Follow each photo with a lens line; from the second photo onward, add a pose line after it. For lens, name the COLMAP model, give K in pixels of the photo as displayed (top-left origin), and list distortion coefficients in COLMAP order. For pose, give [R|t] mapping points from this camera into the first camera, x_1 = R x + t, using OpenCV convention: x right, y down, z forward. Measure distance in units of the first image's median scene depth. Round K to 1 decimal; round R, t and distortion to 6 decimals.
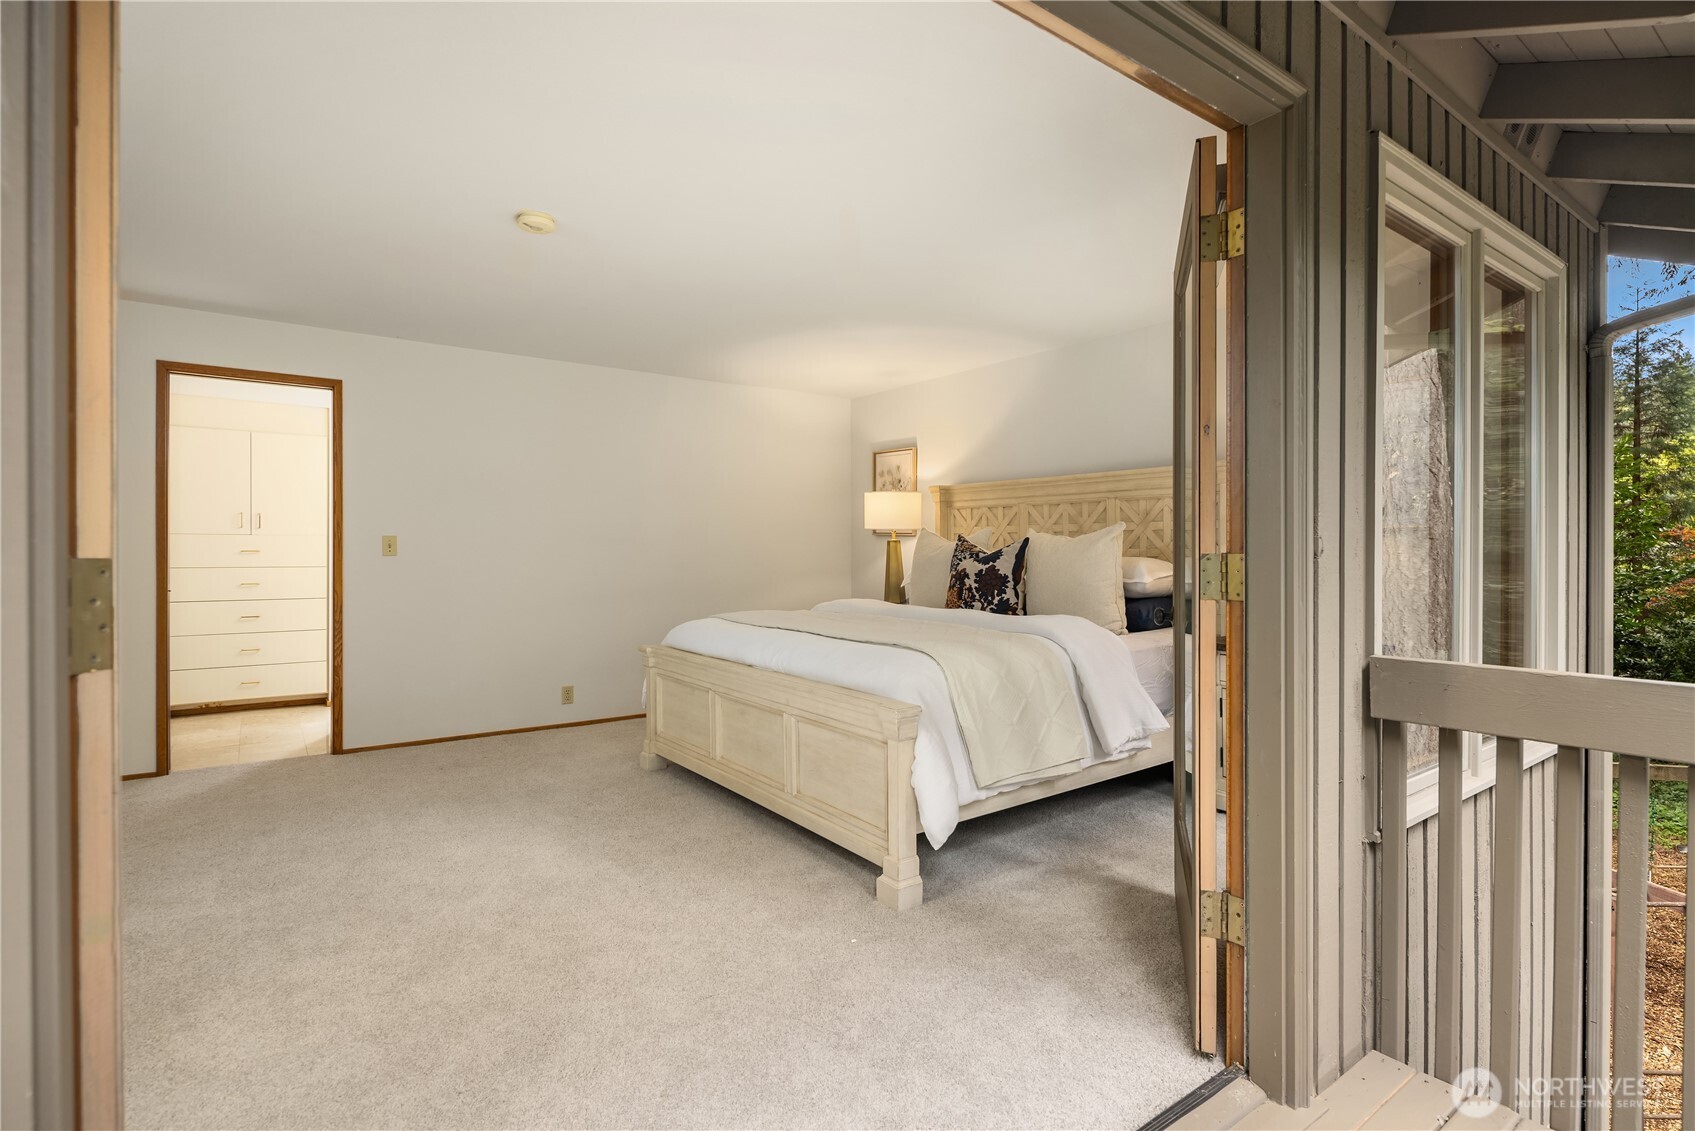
lens RADIAL K [[829.5, 0, 845.8], [0, 829.5, 557.4], [0, 0, 1]] dist [-0.002333, -0.000346]
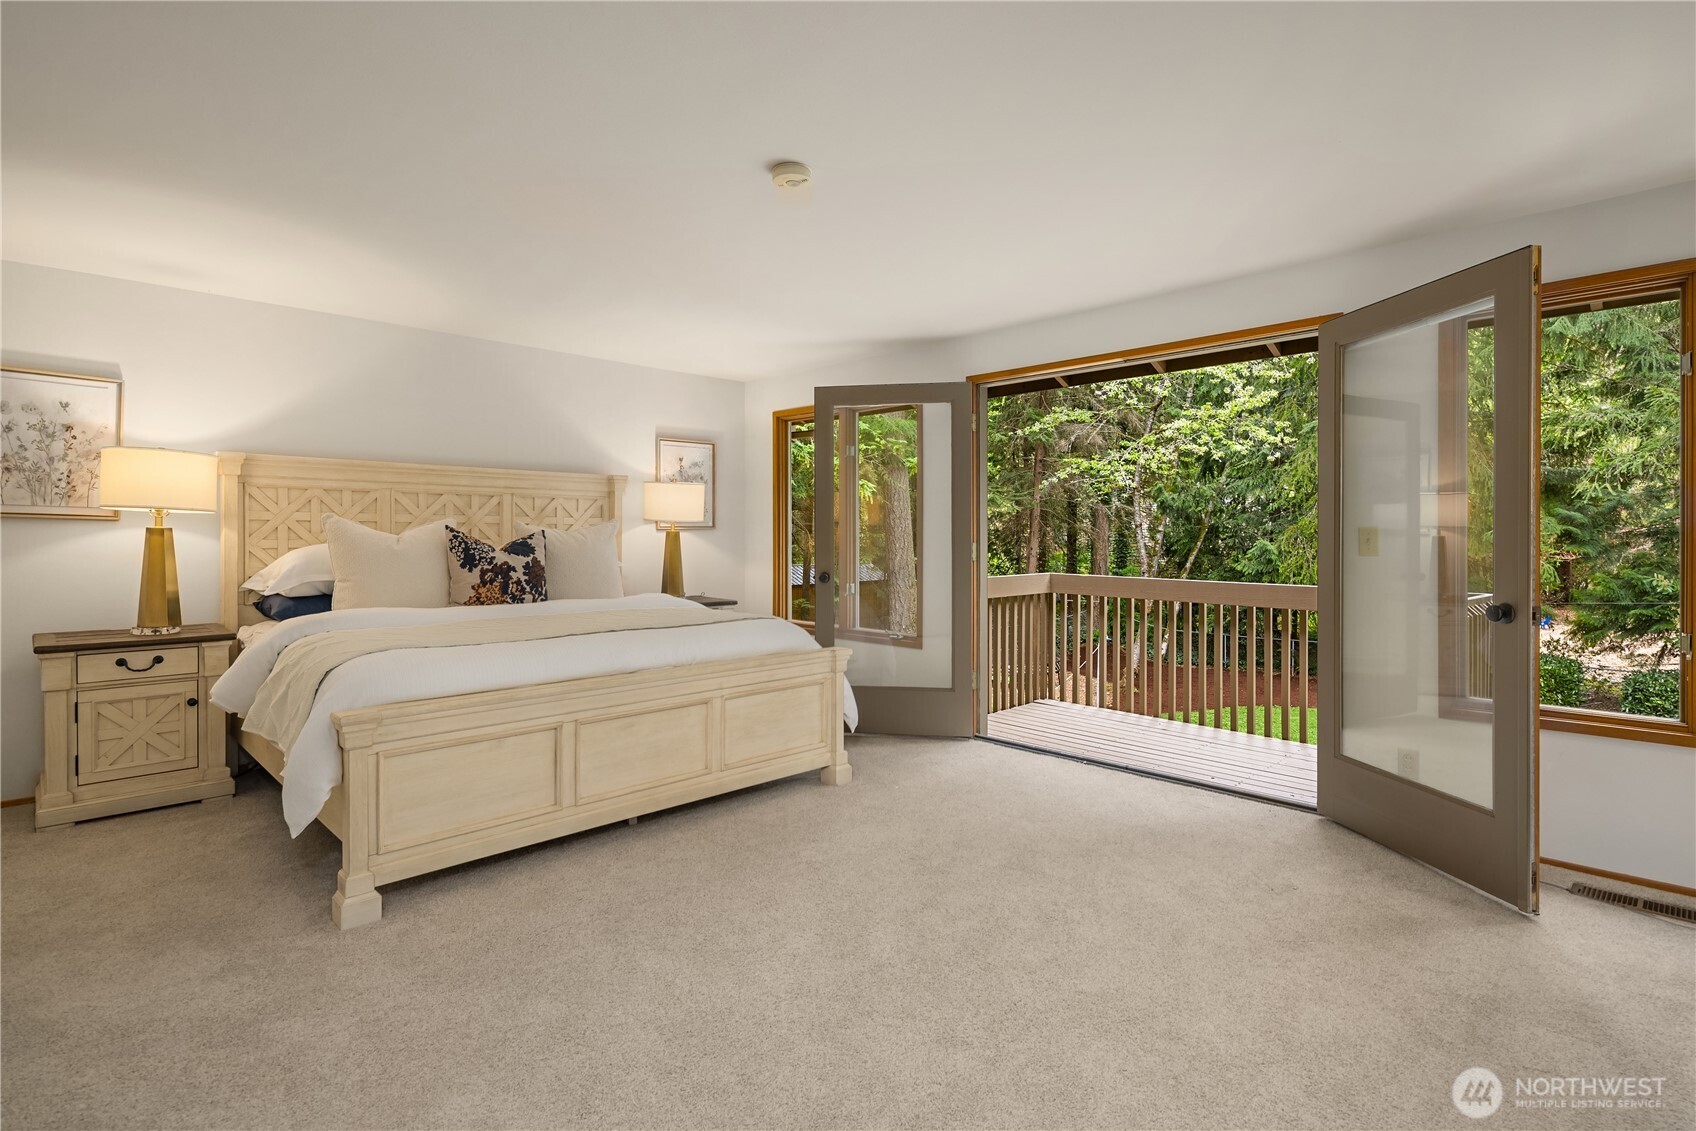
lens RADIAL K [[830.0, 0, 845.7], [0, 830.0, 547.6], [0, 0, 1]] dist [-0.002333, -0.000346]
pose [[-0.130264, -0.010343, 0.991425, -0.849326], [0.009636, 0.999885, 0.011698, -0.009800], [-0.991433, 0.011077, -0.130149, 0.735446]]
